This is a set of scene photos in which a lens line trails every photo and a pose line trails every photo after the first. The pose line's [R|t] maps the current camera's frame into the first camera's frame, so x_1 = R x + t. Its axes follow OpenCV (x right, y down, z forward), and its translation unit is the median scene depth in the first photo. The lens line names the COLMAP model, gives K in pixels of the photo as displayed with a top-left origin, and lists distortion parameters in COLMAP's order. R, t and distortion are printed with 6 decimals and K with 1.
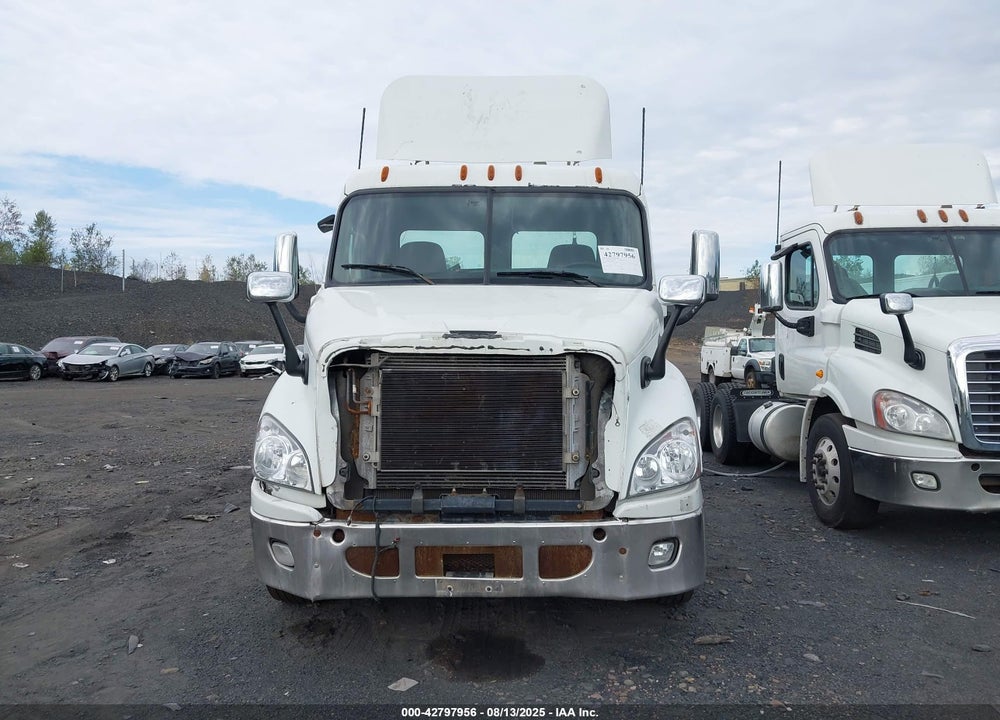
lens RADIAL K [[789.7, 0, 504.3], [0, 789.7, 367.5], [0, 0, 1]] dist [0.023770, -0.064709]
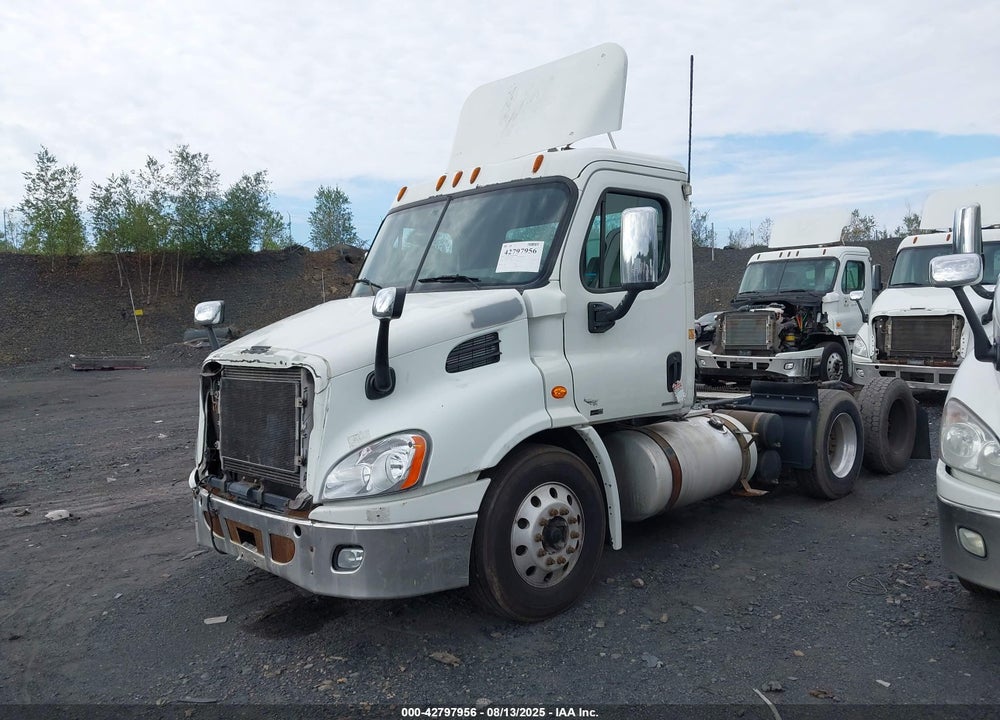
lens RADIAL K [[789.7, 0, 481.8], [0, 789.7, 348.4], [0, 0, 1]] dist [0.023770, -0.064709]
pose [[0.715260, -0.007020, -0.698824, 1.042130], [0.023931, 0.999609, 0.014452, -0.053407], [0.698449, -0.027060, 0.715148, 0.375866]]
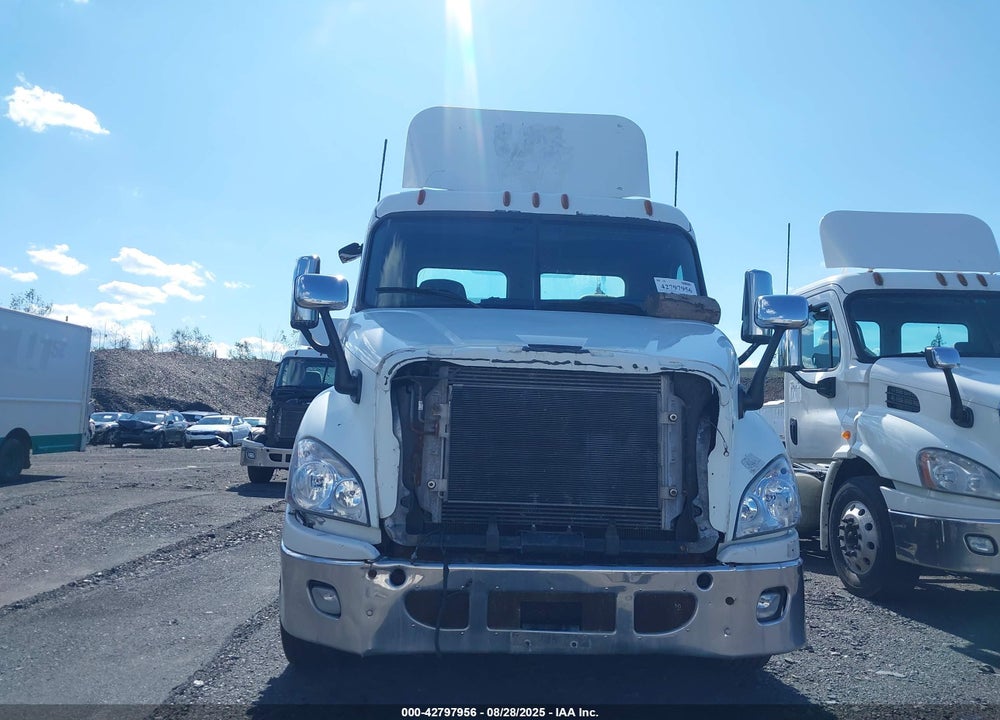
lens RADIAL K [[789.7, 0, 494.5], [0, 789.7, 366.6], [0, 0, 1]] dist [0.023770, -0.064709]
pose [[0.997848, 0.033584, 0.056320, -0.157680], [-0.027388, 0.993839, -0.107399, 0.074670], [-0.059580, 0.105626, 0.992620, 0.126981]]
